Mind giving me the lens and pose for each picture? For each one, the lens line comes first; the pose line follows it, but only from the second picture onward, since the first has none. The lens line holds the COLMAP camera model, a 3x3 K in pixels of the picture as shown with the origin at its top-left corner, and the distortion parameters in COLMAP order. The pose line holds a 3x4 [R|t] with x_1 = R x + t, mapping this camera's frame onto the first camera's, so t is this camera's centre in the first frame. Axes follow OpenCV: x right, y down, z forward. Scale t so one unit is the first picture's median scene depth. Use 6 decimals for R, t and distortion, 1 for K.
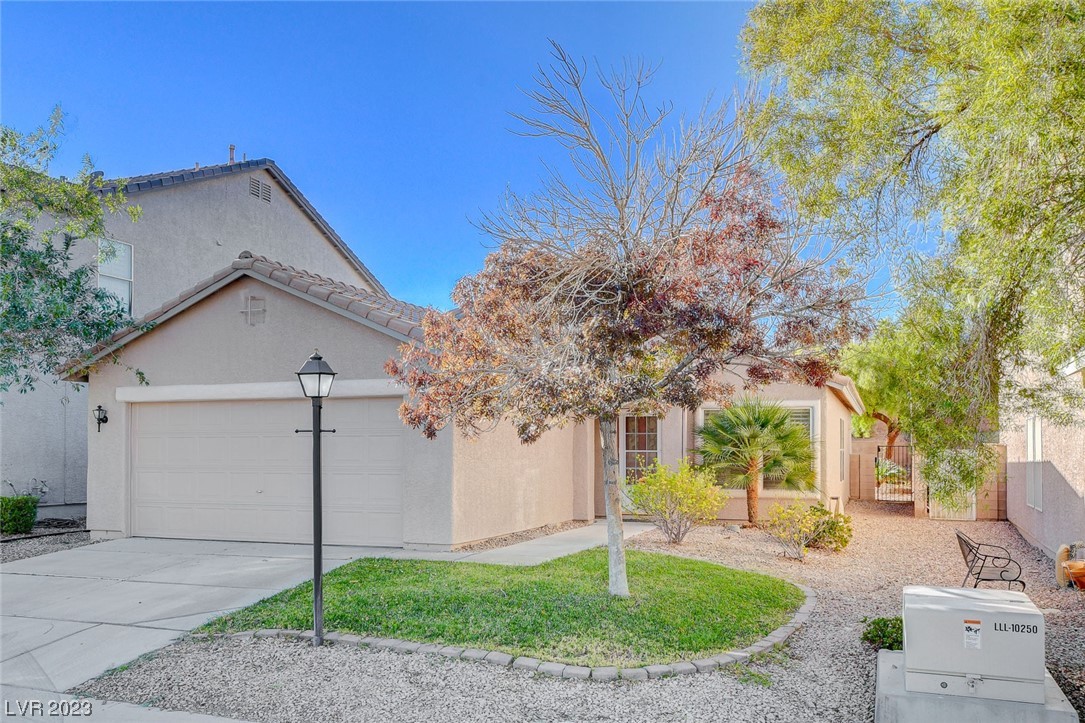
lens RADIAL K [[909.6, 0, 542.5], [0, 909.6, 361.5], [0, 0, 1]] dist [0.008950, 0.002150]
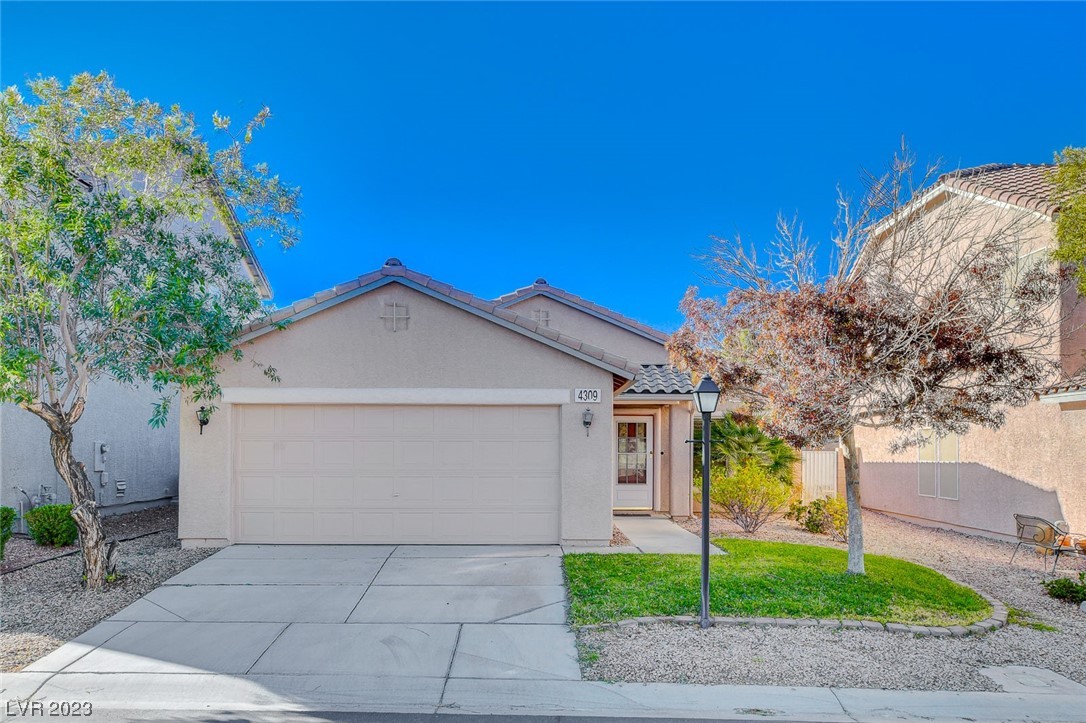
lens RADIAL K [[887.4, 0, 543.0], [0, 887.4, 361.5], [0, 0, 1]] dist [0.014790, 0.002690]
pose [[0.932587, 0.036998, 0.359044, -0.521943], [-0.037608, 0.999279, -0.005288, -0.007143], [-0.358981, -0.008571, 0.933306, 0.014060]]
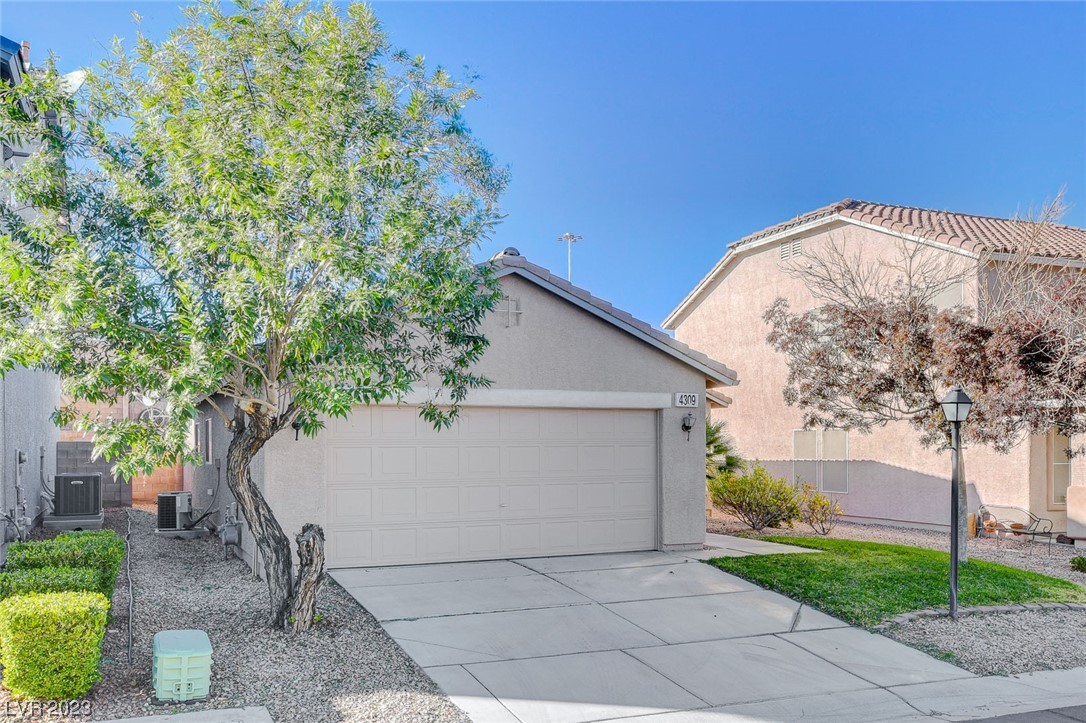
lens RADIAL K [[910.4, 0, 543.0], [0, 910.4, 361.5], [0, 0, 1]] dist [0.008950, 0.002150]
pose [[0.710360, 0.060925, 0.701197, -0.949521], [-0.065603, 0.997641, -0.020221, 0.011879], [-0.700774, -0.031637, 0.712681, 0.309316]]
